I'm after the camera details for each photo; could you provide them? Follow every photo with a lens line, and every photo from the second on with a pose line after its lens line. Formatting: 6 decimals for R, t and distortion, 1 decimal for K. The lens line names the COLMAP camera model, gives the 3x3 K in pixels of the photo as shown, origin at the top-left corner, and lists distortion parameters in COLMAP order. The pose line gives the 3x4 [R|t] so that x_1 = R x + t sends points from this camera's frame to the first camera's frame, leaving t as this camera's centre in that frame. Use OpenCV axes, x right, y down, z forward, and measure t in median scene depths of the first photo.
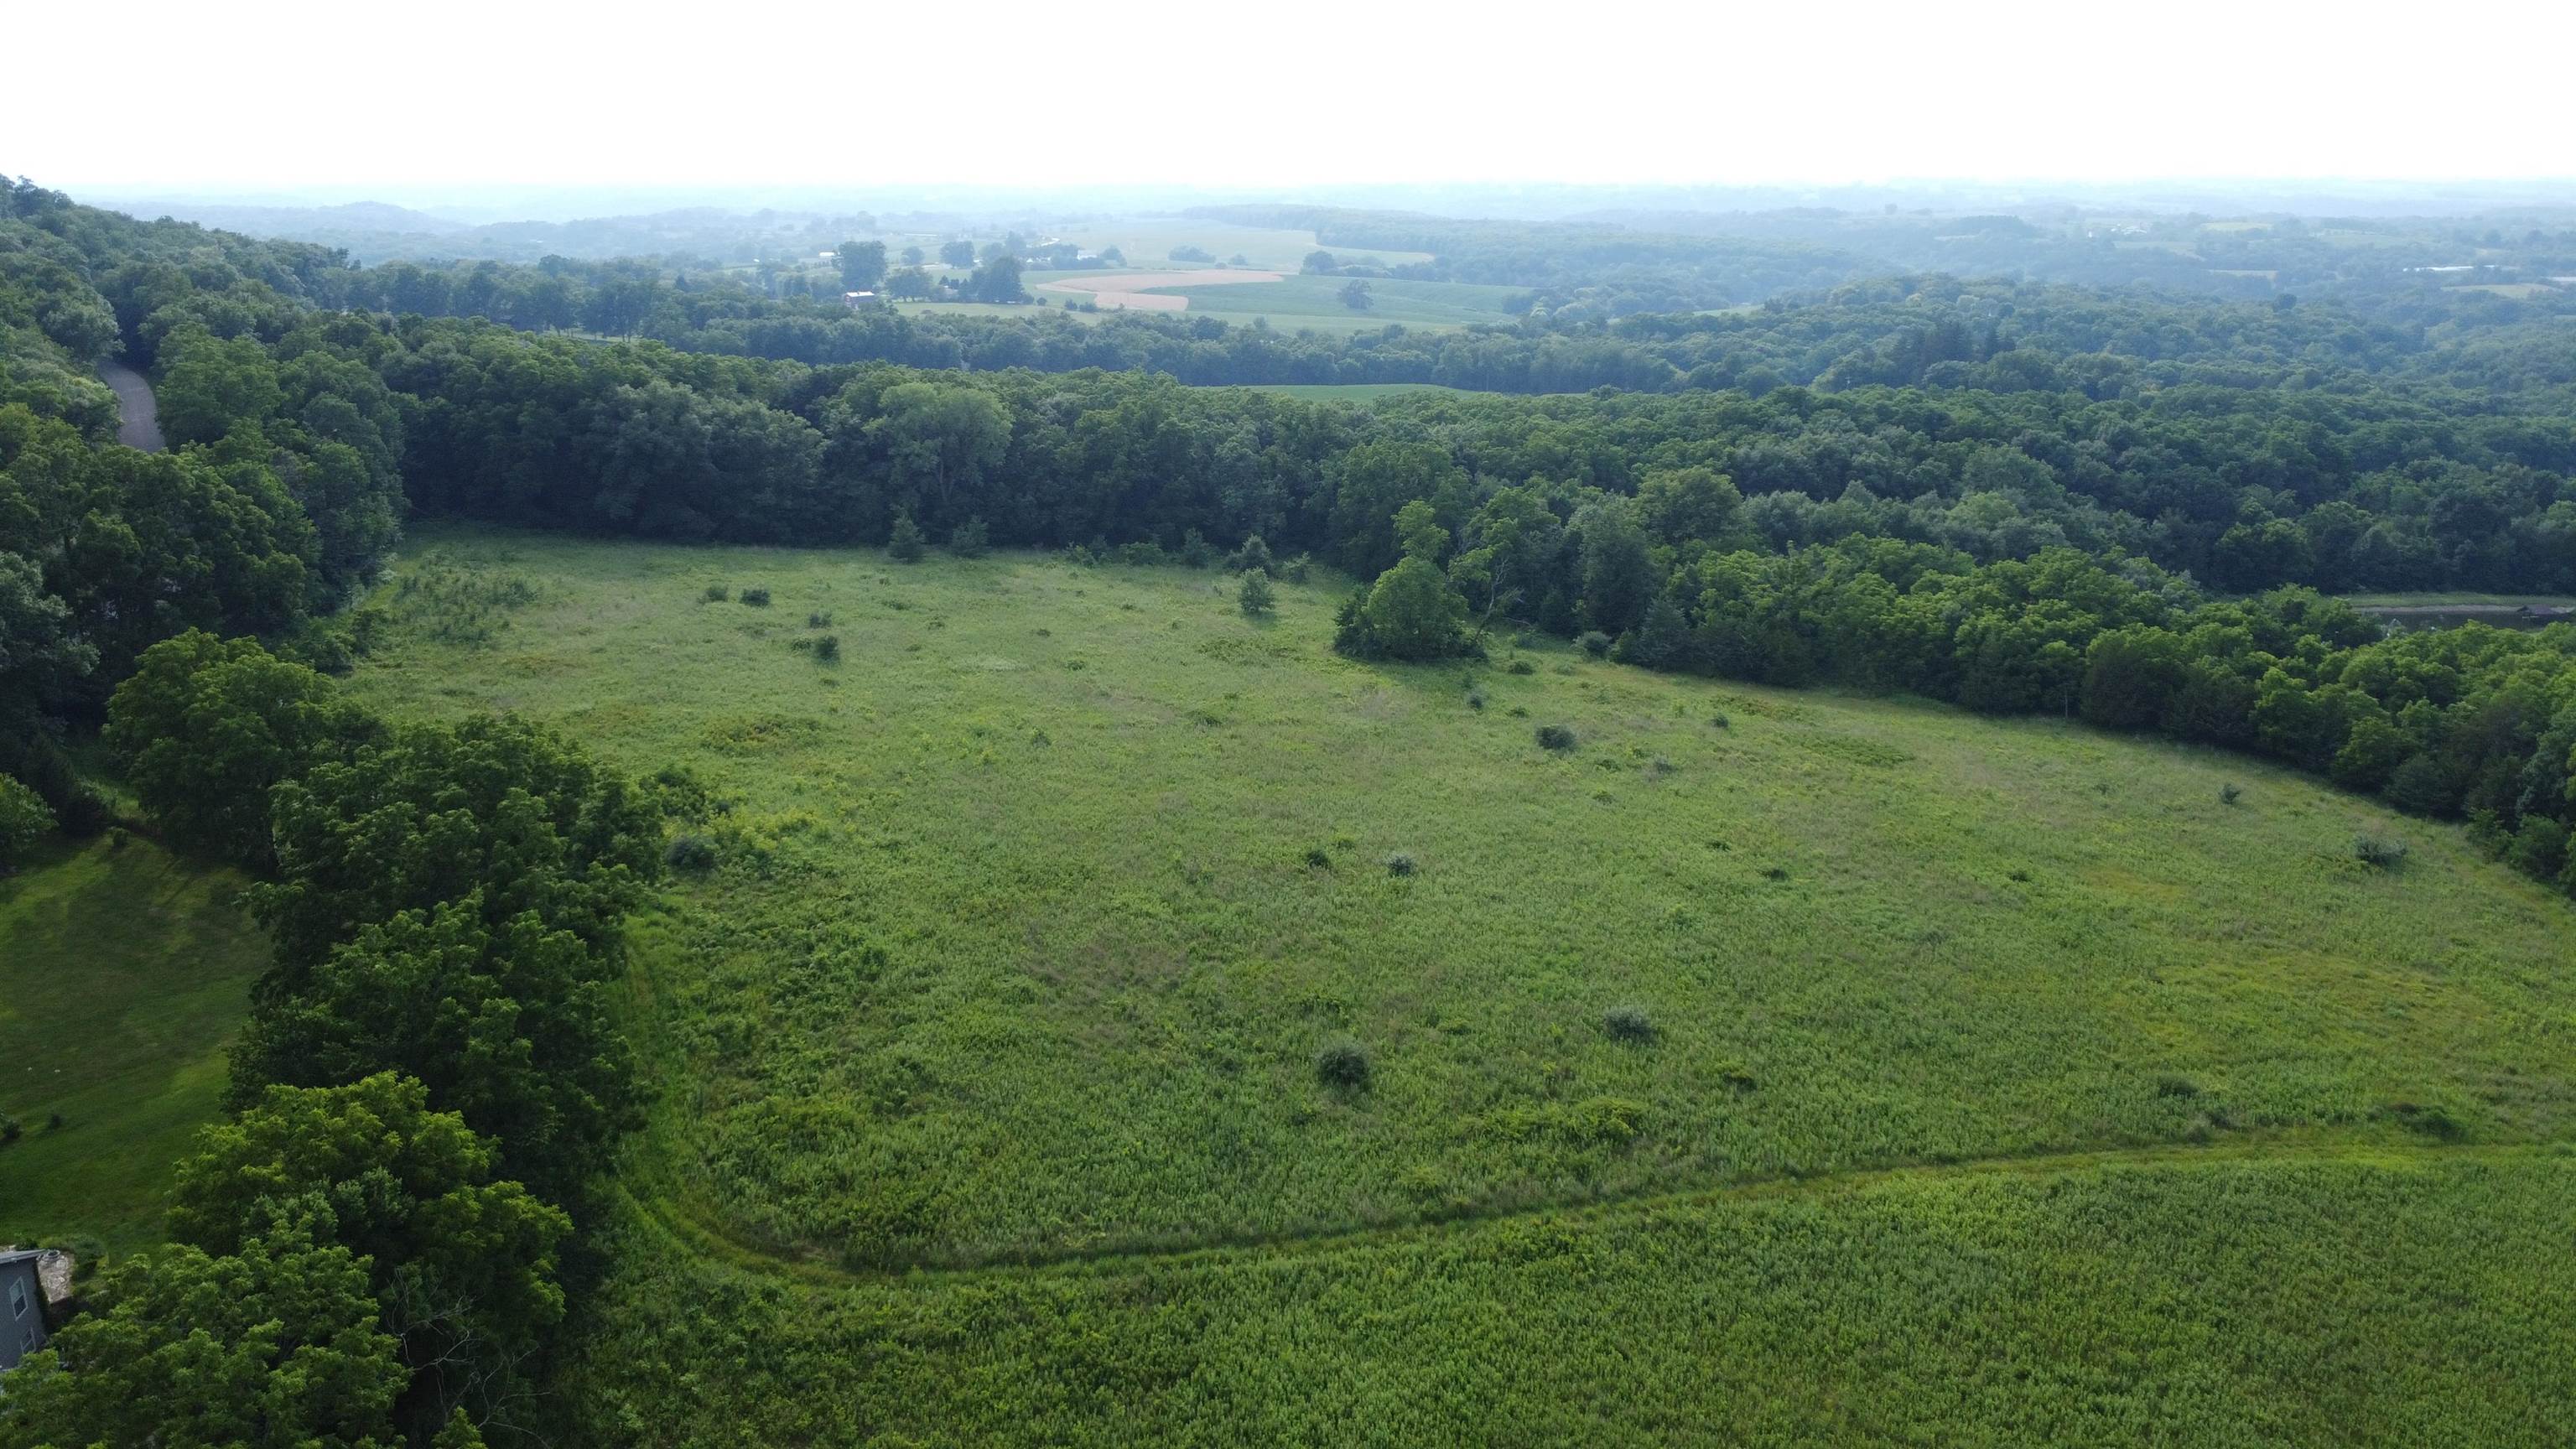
lens RADIAL K [[1884.5, 0, 1280.1], [0, 1884.5, 730.1], [0, 0, 1]] dist [-0.022806, -0.018368]
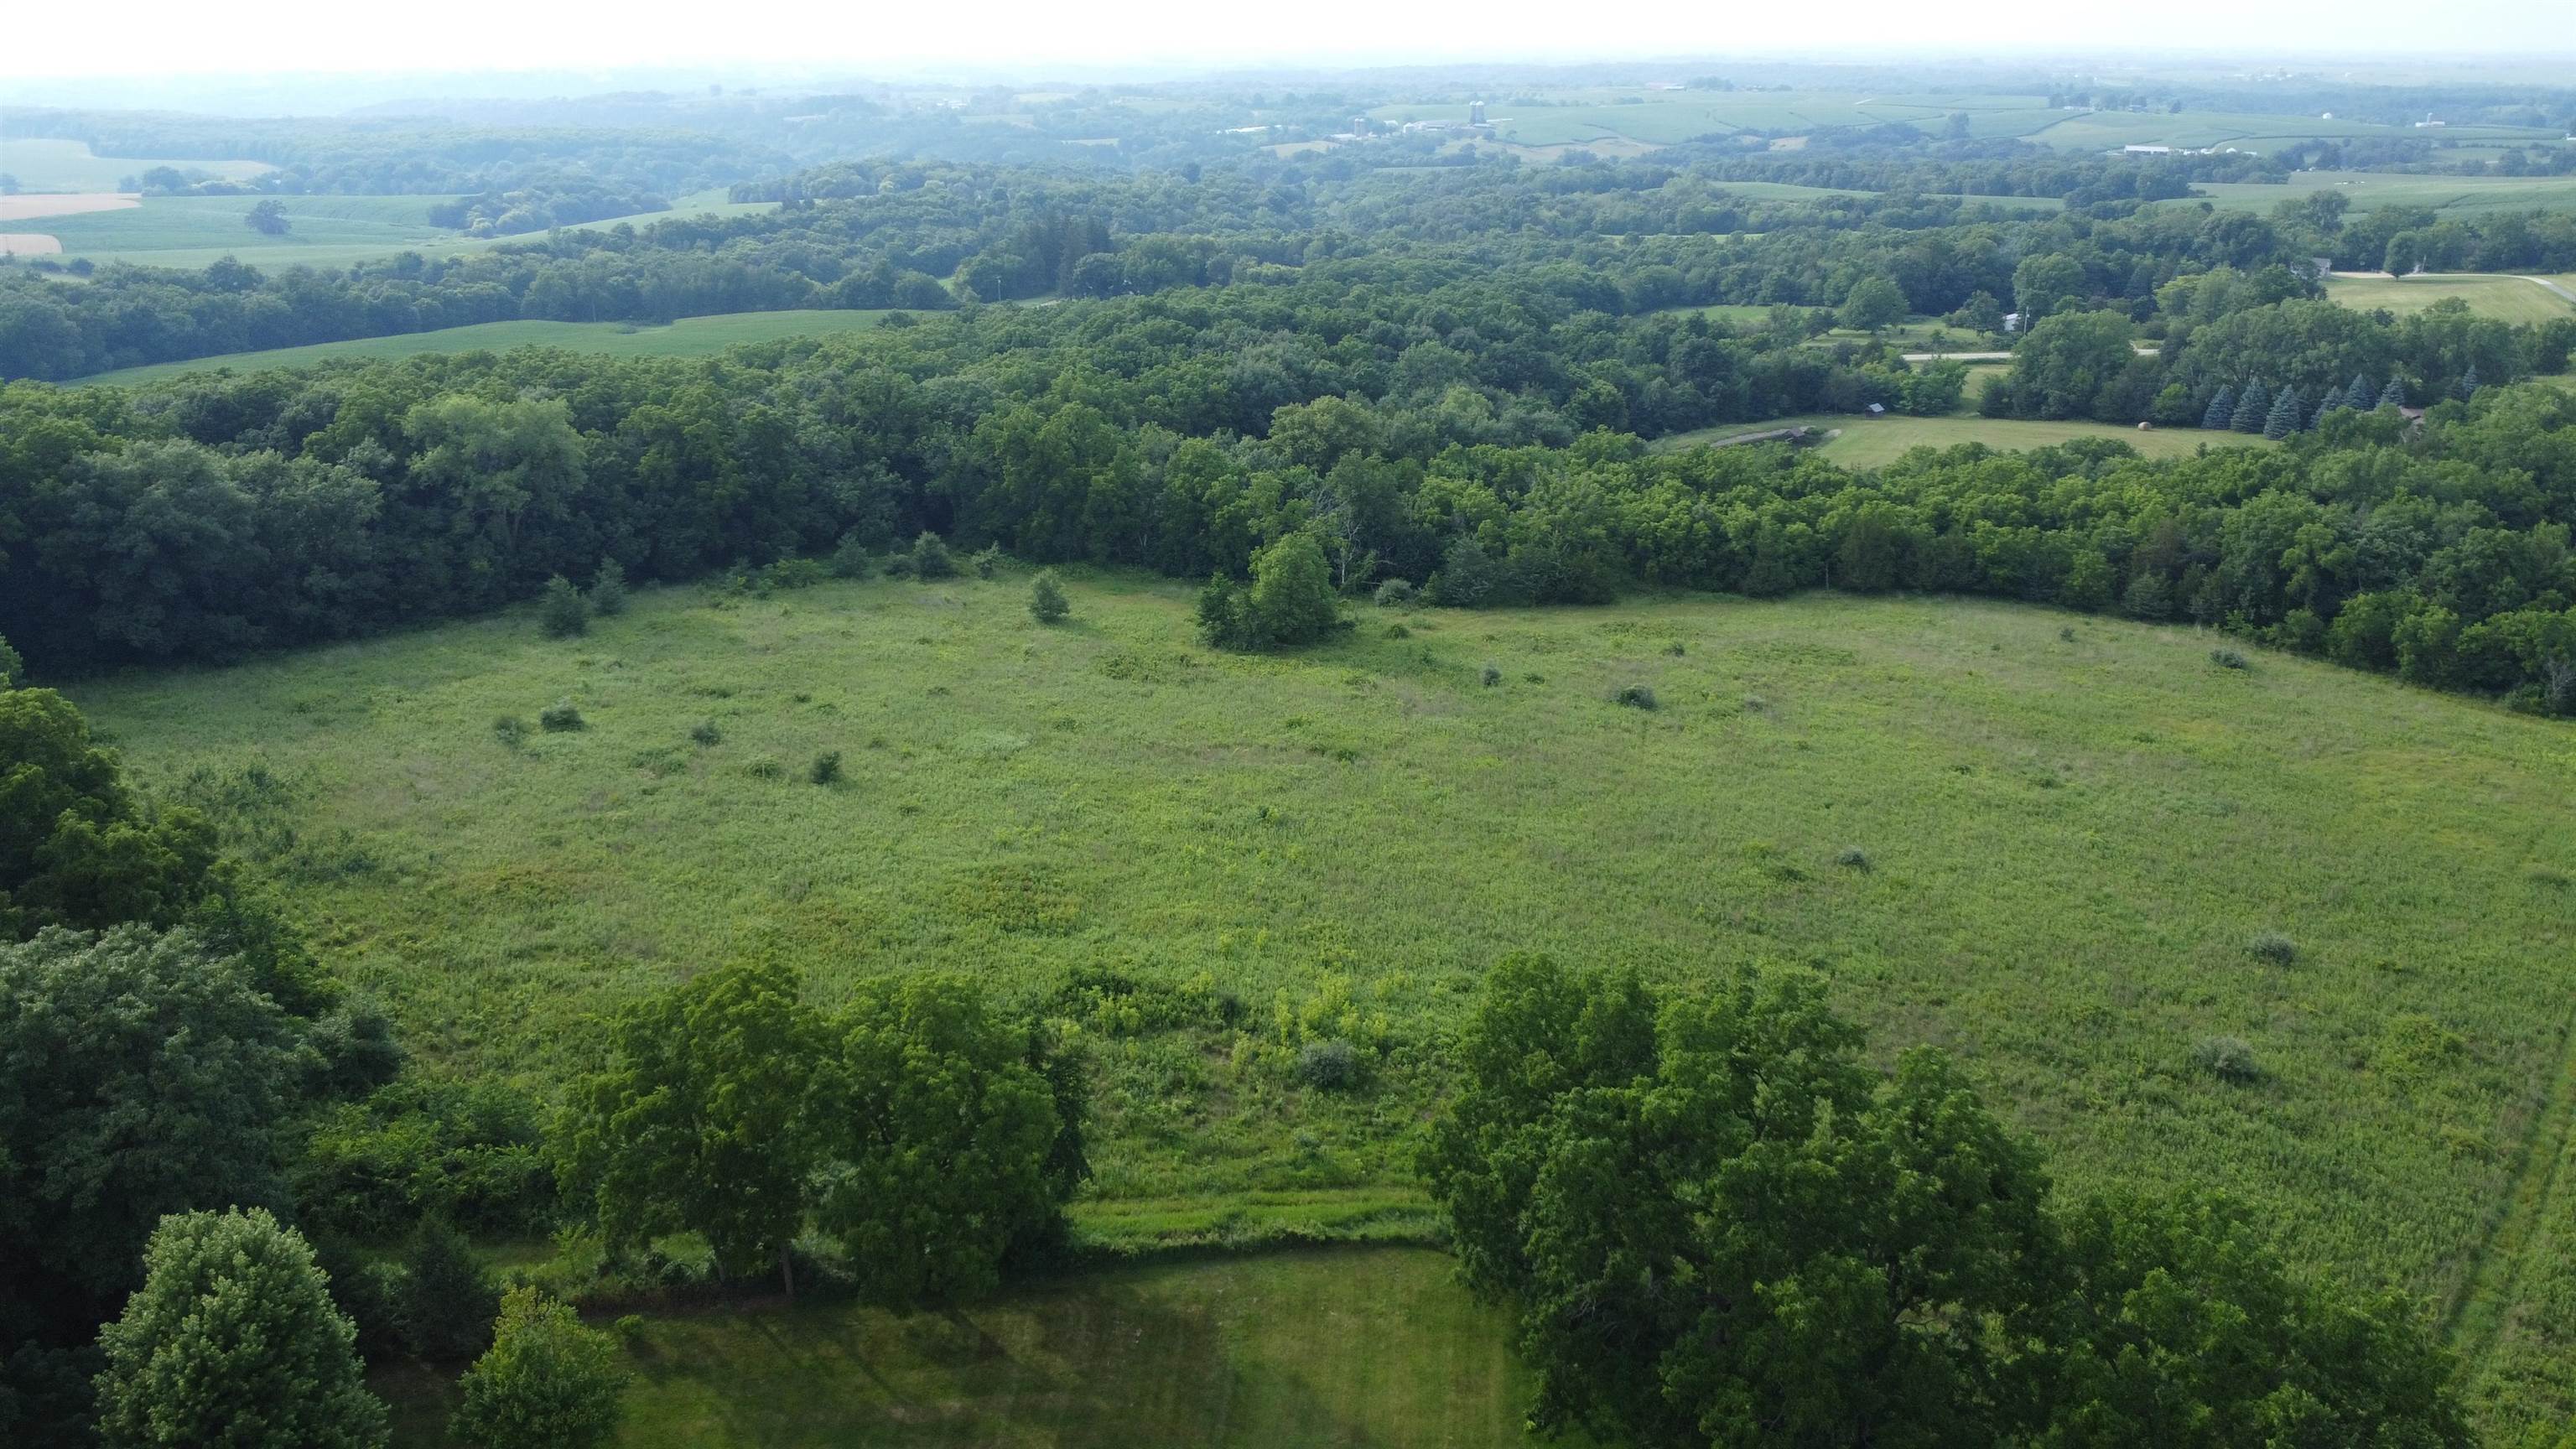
lens RADIAL K [[1884.5, 0, 1289.8], [0, 1884.5, 718.7], [0, 0, 1]] dist [-0.022806, -0.018368]
pose [[0.811140, -0.202248, 0.548769, -0.394661], [0.171837, 0.979305, 0.106928, -0.088027], [-0.559038, 0.007566, 0.829107, 0.199265]]
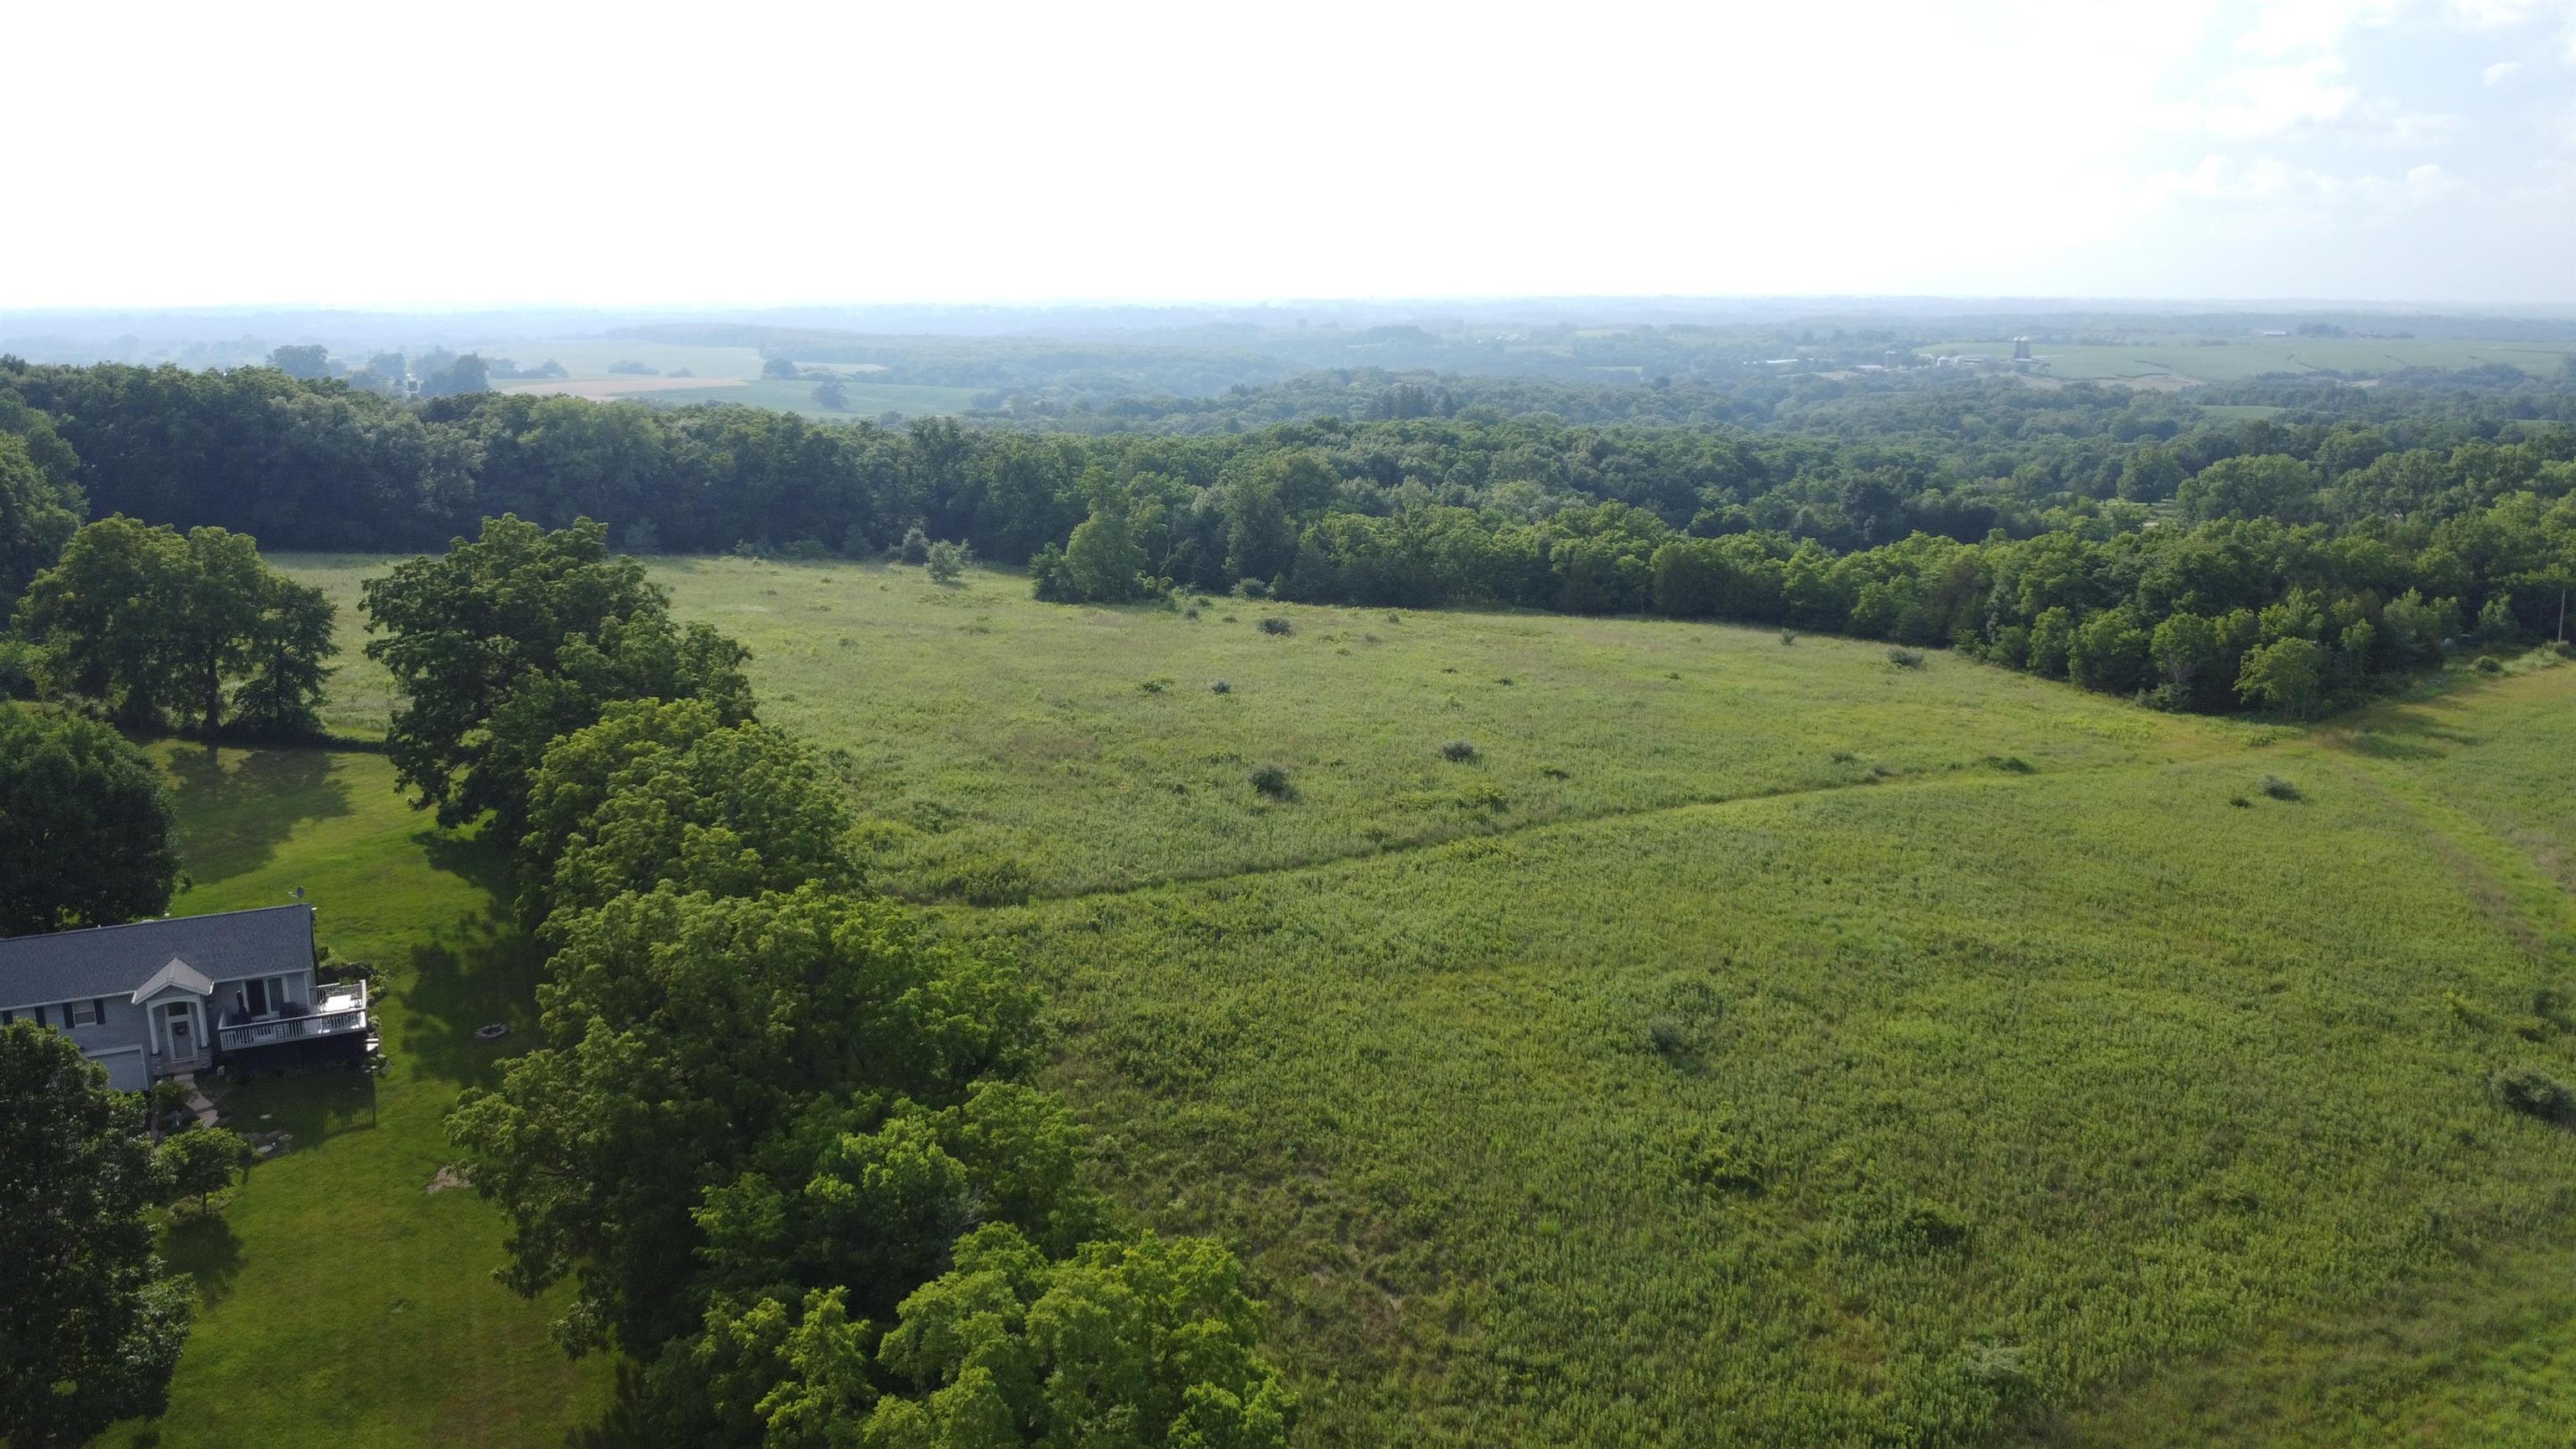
lens RADIAL K [[1884.5, 0, 1285.1], [0, 1884.5, 733.1], [0, 0, 1]] dist [-0.022806, -0.018368]
pose [[0.954144, -0.069660, 0.291131, -0.141412], [0.087870, 0.994880, -0.049934, 0.092708], [-0.286162, 0.073225, 0.955379, -0.091362]]
